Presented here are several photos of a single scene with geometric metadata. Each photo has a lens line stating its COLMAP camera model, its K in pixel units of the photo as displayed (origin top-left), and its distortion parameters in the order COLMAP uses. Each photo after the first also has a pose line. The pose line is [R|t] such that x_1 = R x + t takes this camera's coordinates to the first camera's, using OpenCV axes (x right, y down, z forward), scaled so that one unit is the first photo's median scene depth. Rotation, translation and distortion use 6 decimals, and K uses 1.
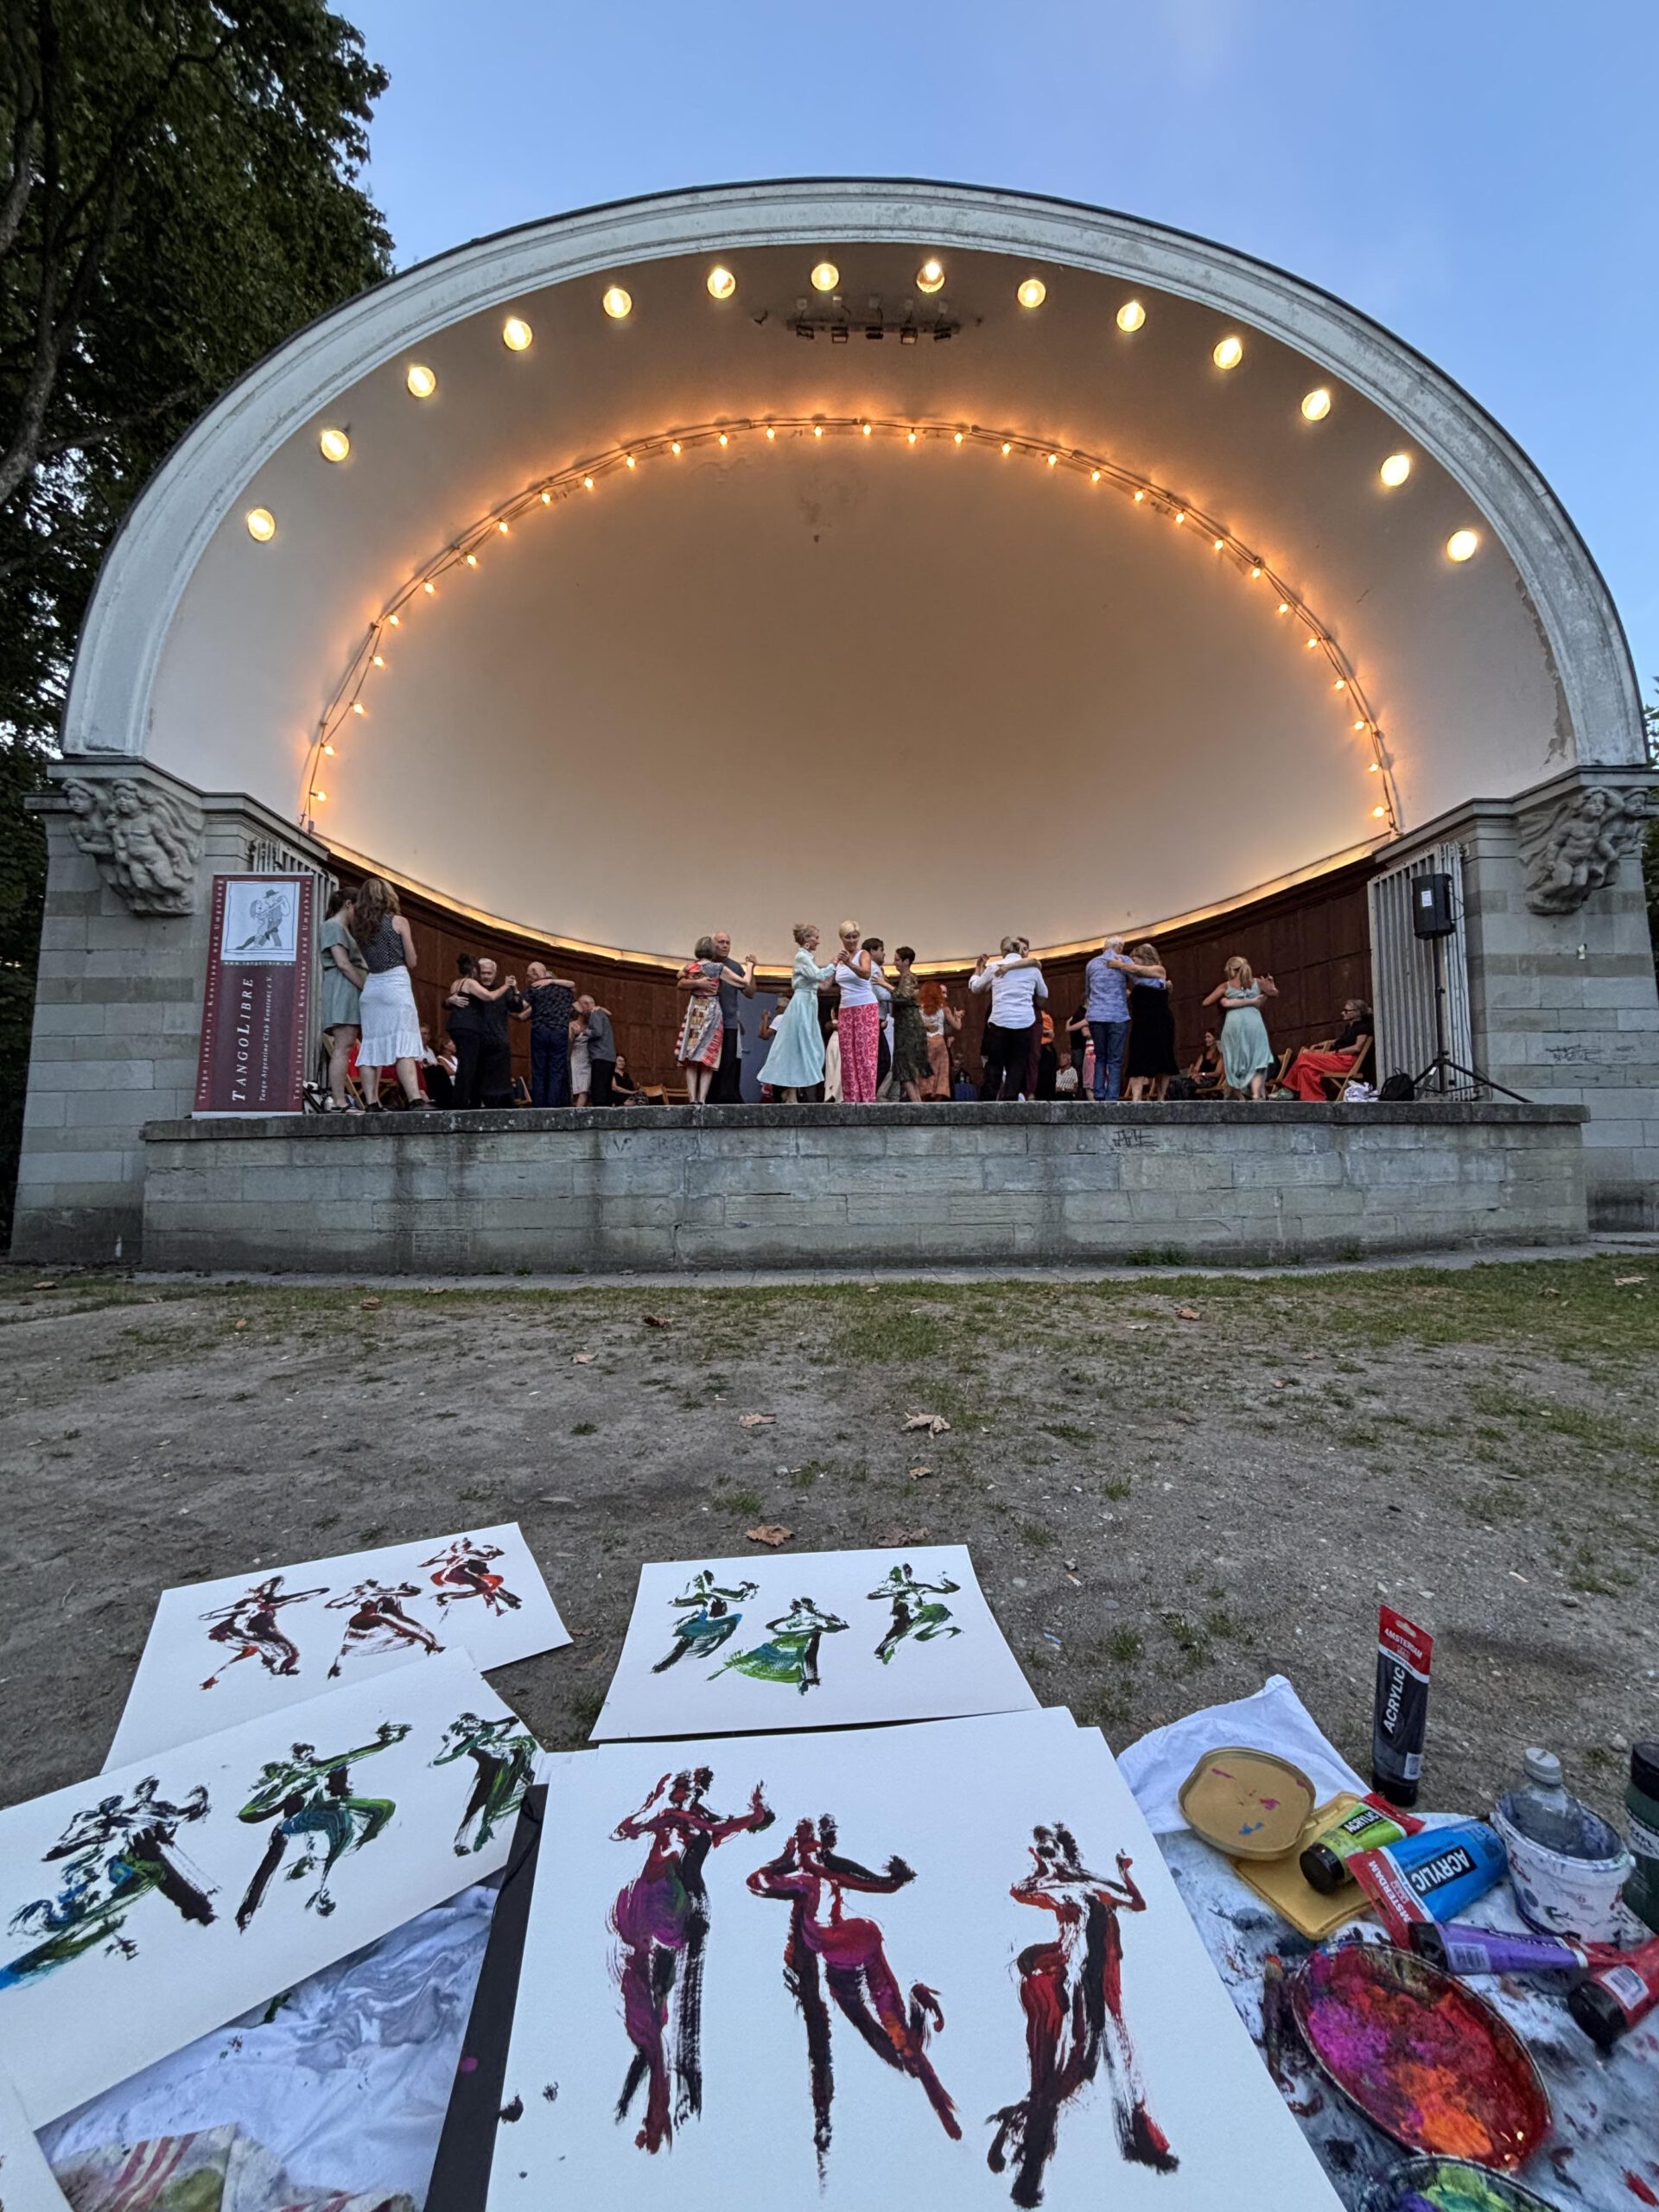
lens RADIAL K [[900.1, 0, 825.9], [0, 900.1, 1091.8], [0, 0, 1]] dist [-0.003236, 0.001939]
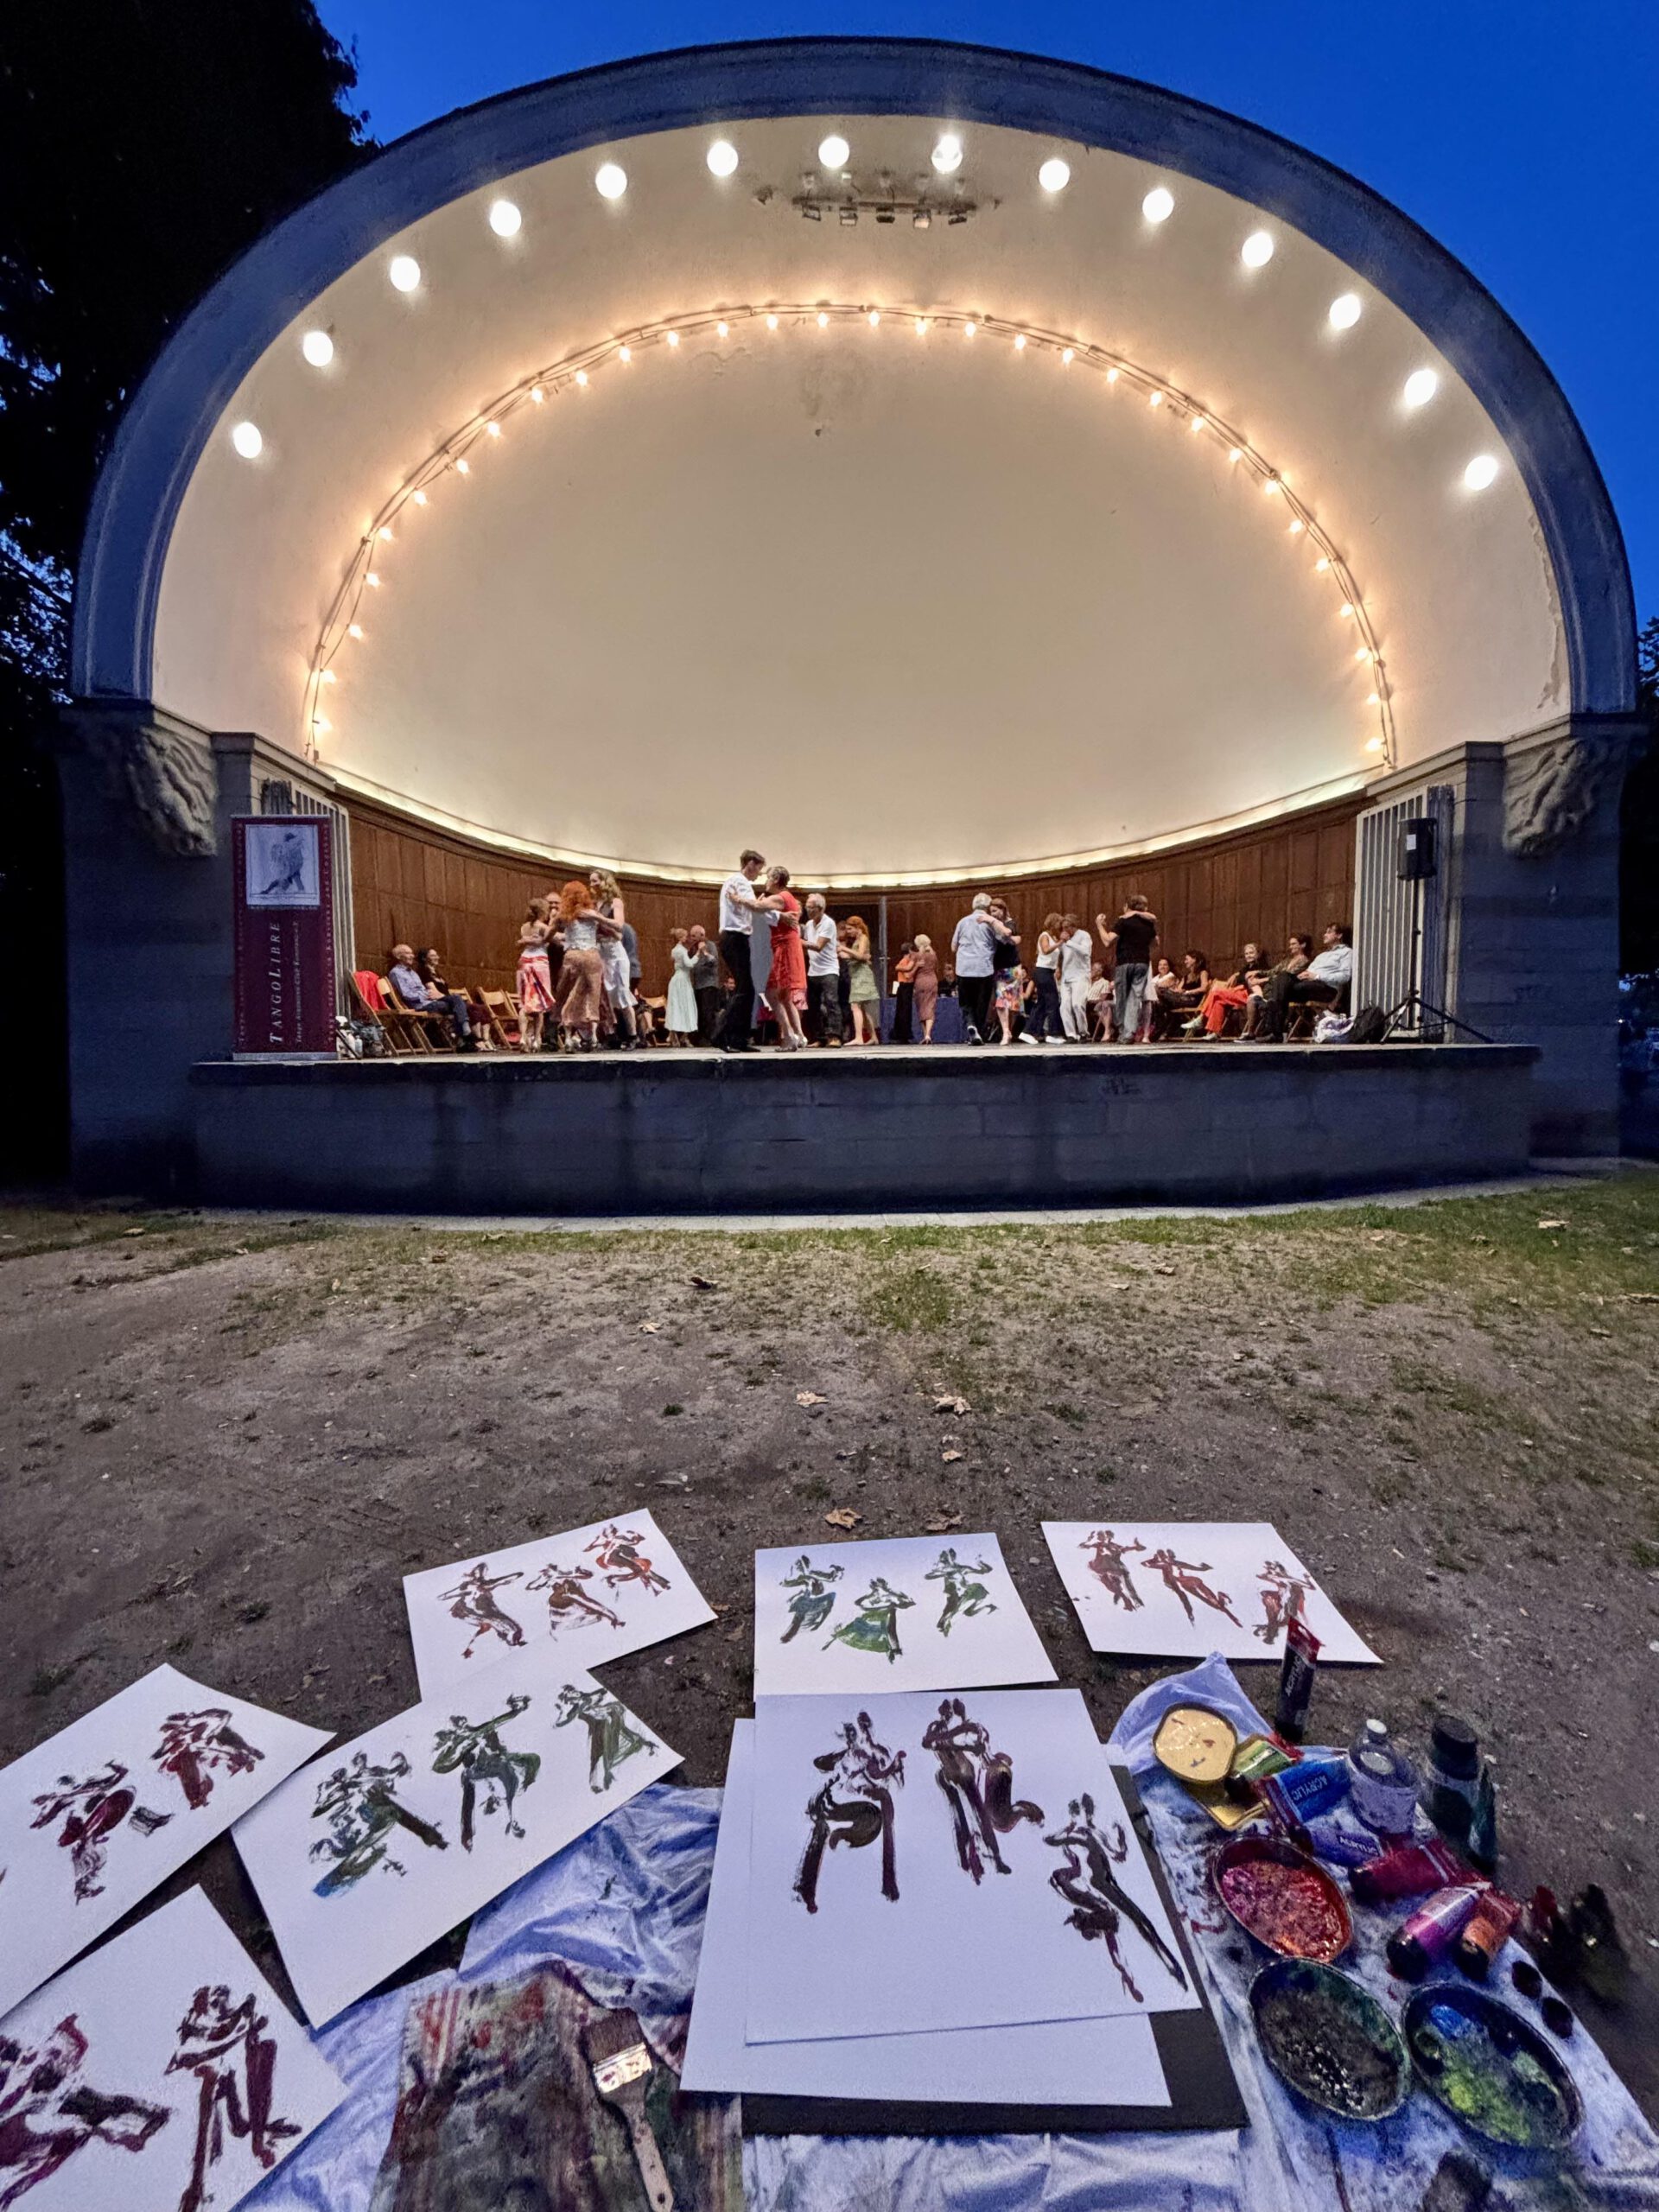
lens RADIAL K [[878.3, 0, 833.7], [0, 878.3, 1104.7], [0, 0, 1]] dist [0.000662, -0.000900]
pose [[0.999842, -0.000528, 0.017756, -0.039113], [-0.001851, 0.991015, 0.133735, -0.110597], [-0.017667, -0.133747, 0.990858, -0.075425]]
